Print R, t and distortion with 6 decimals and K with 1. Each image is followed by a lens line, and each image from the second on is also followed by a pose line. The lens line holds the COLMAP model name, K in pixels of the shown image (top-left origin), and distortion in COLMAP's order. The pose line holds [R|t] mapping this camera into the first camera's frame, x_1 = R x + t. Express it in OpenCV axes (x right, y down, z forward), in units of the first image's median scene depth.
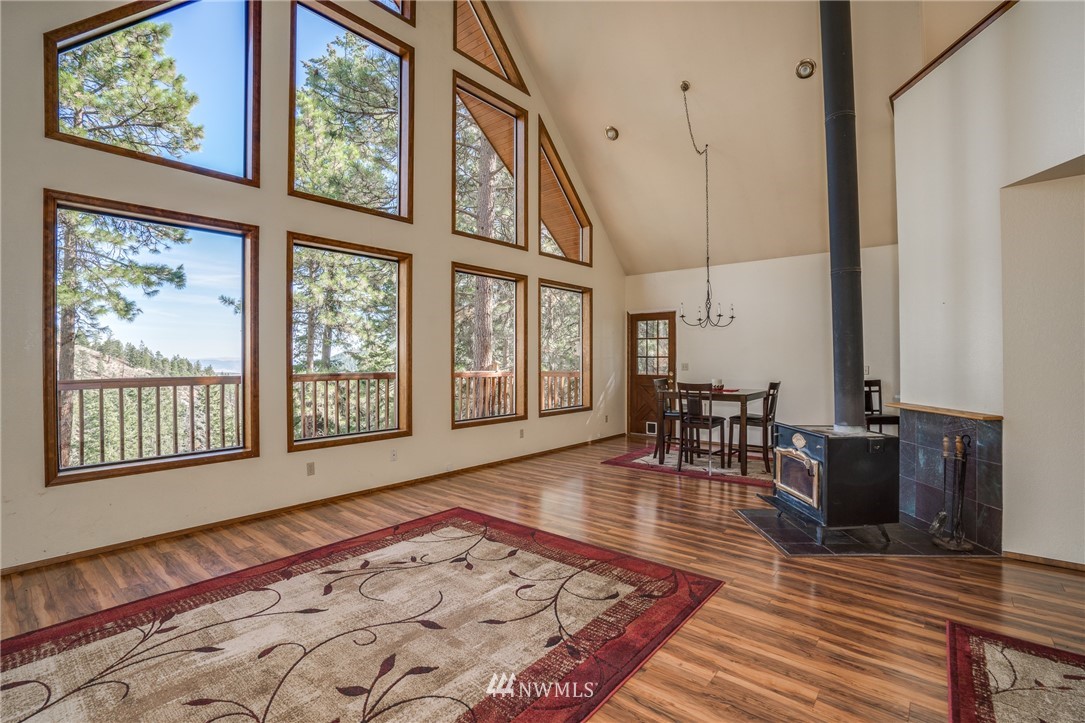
lens RADIAL K [[499.2, 0, 526.5], [0, 499.2, 361.9], [0, 0, 1]] dist [-0.041841, 0.013420]
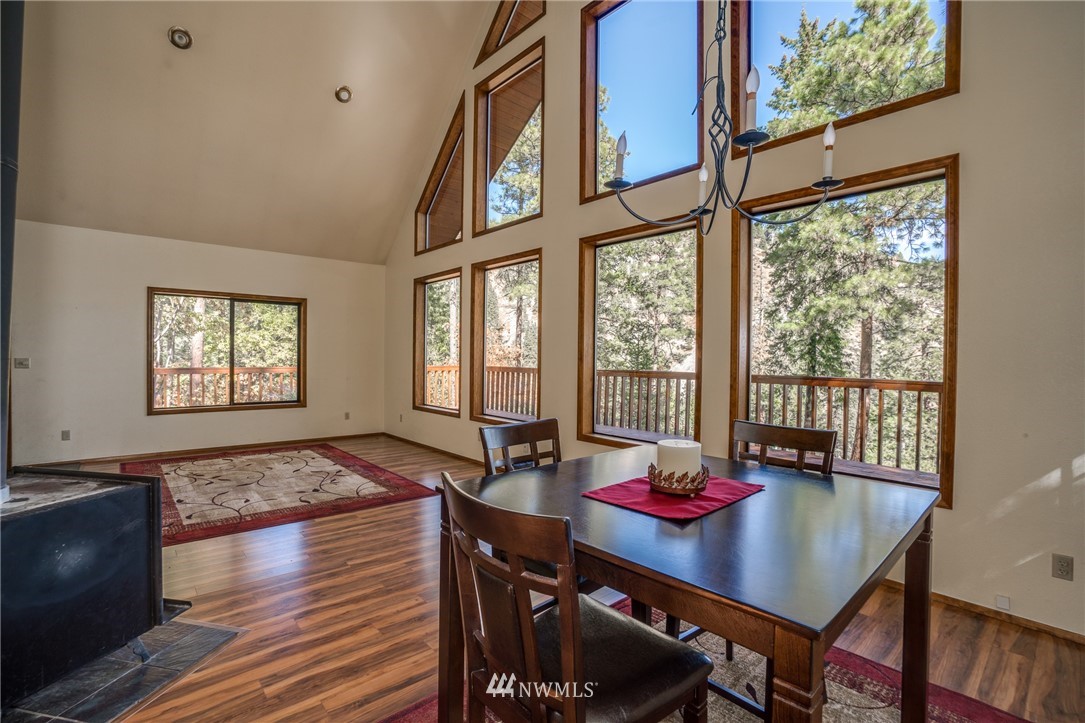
lens RADIAL K [[499.2, 0, 536.0], [0, 499.2, 357.5], [0, 0, 1]] dist [-0.041841, 0.013420]
pose [[-0.148831, -0.000866, -0.988862, 1.037908], [-0.018388, 0.999829, 0.001892, -0.004163], [0.988692, 0.018465, -0.148822, 1.599380]]
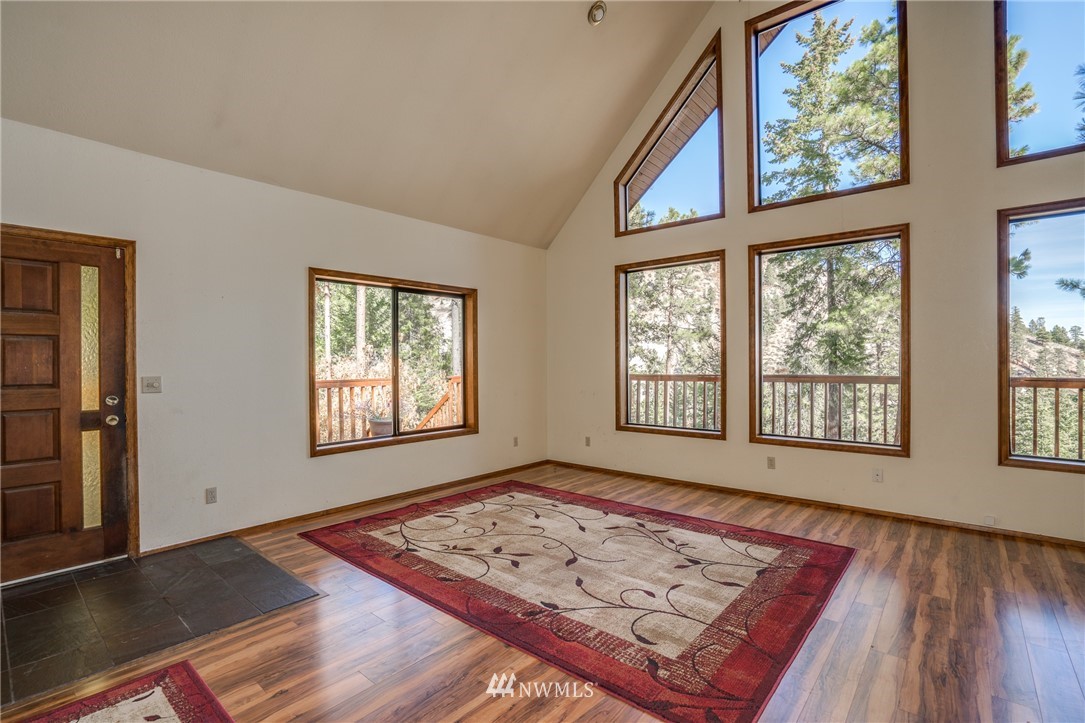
lens RADIAL K [[499.2, 0, 543.3], [0, 499.2, 375.4], [0, 0, 1]] dist [-0.041841, 0.013420]
pose [[0.003930, 0.028472, -0.999587, 0.735897], [0.001131, 0.999594, 0.028477, -0.003569], [0.999992, -0.001243, 0.003896, 0.602036]]
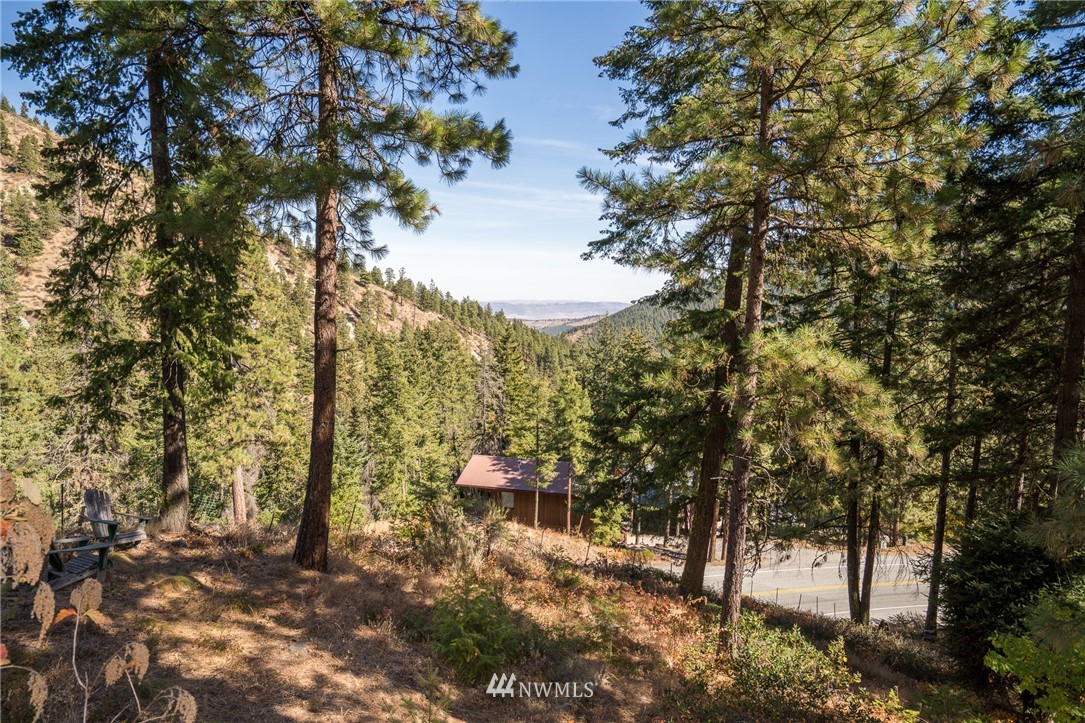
lens RADIAL K [[697.3, 0, 542.1], [0, 697.3, 347.2], [0, 0, 1]] dist [-0.010892, 0.010650]
pose [[0.872520, 0.037767, -0.487116, -1.370783], [-0.009565, 0.998137, 0.060255, -0.039304], [0.488484, -0.047914, 0.871256, 1.699724]]
